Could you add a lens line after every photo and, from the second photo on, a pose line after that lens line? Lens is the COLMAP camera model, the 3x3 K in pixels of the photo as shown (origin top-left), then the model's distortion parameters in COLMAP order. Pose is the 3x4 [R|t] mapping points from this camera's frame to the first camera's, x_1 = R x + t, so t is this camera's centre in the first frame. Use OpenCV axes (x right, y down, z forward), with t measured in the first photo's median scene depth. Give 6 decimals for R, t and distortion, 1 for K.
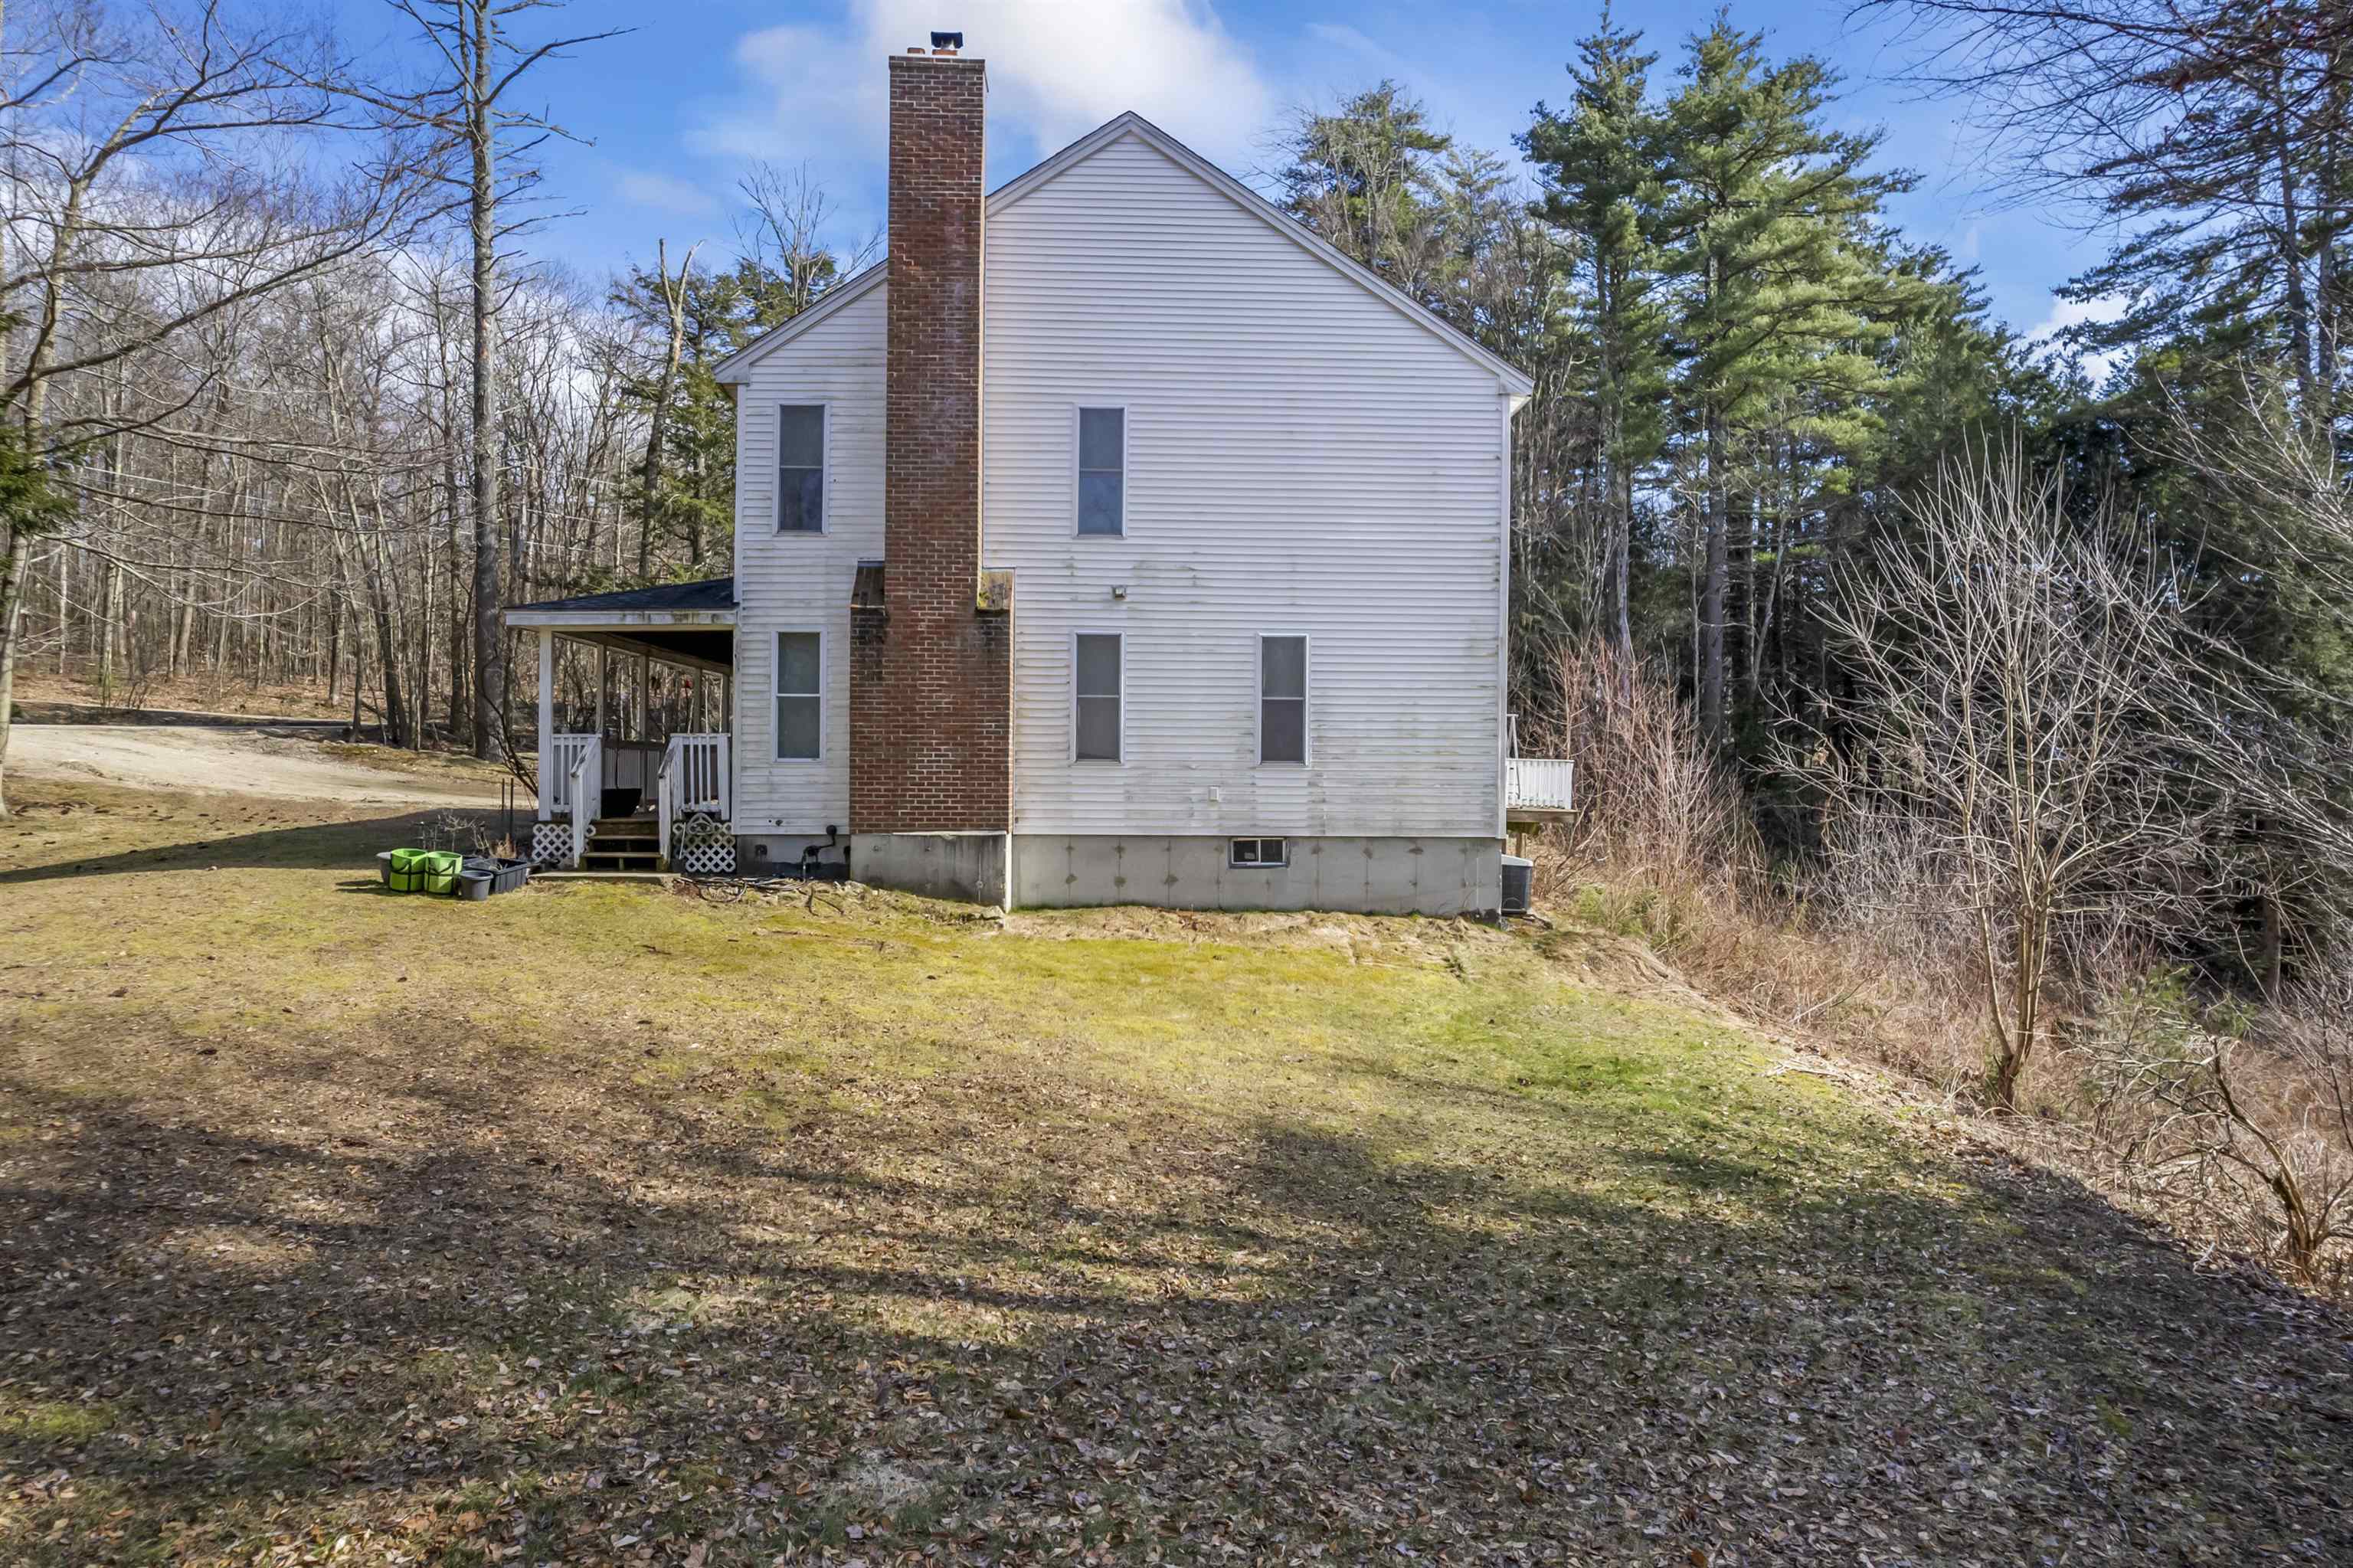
lens RADIAL K [[1501.4, 0, 1175.8], [0, 1501.4, 785.8], [0, 0, 1]] dist [-0.016923, 0.000922]
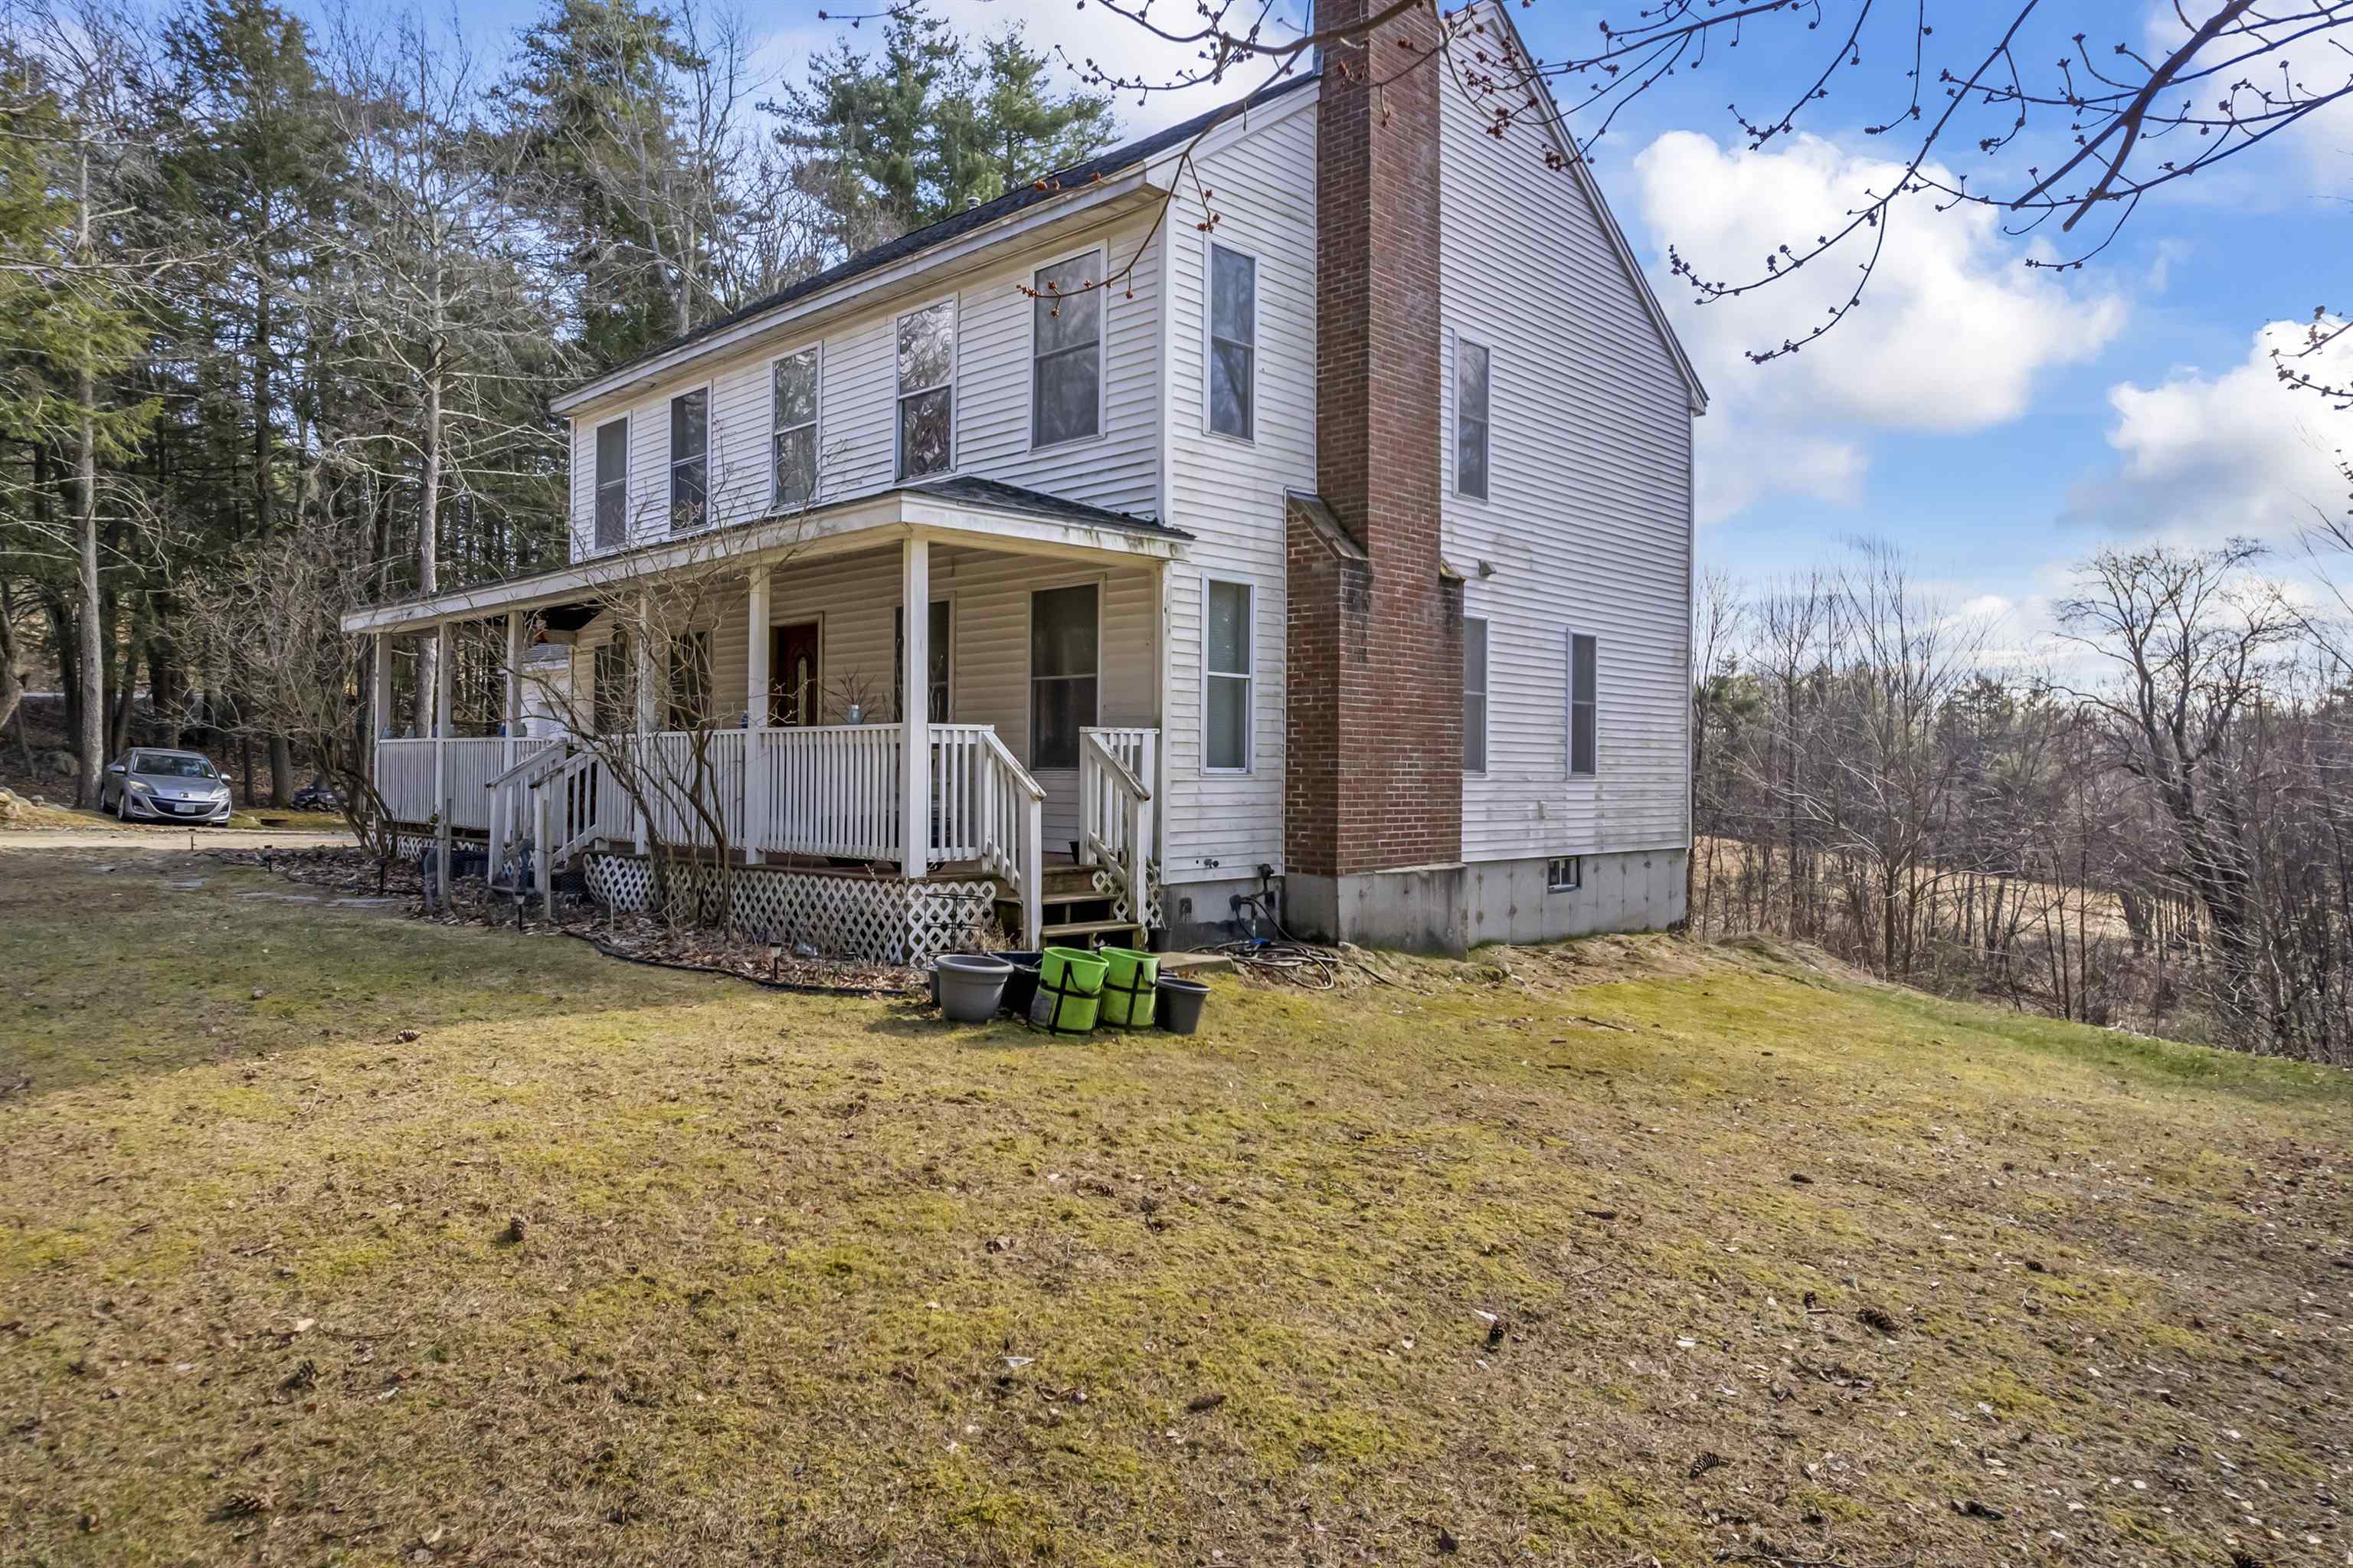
lens RADIAL K [[1501.4, 0, 1176.8], [0, 1501.4, 779.7], [0, 0, 1]] dist [-0.016923, 0.000922]
pose [[0.712434, -0.002714, 0.701734, -0.744556], [0.004784, 0.999988, -0.000990, -0.012310], [-0.701723, 0.004062, 0.712438, 0.530789]]
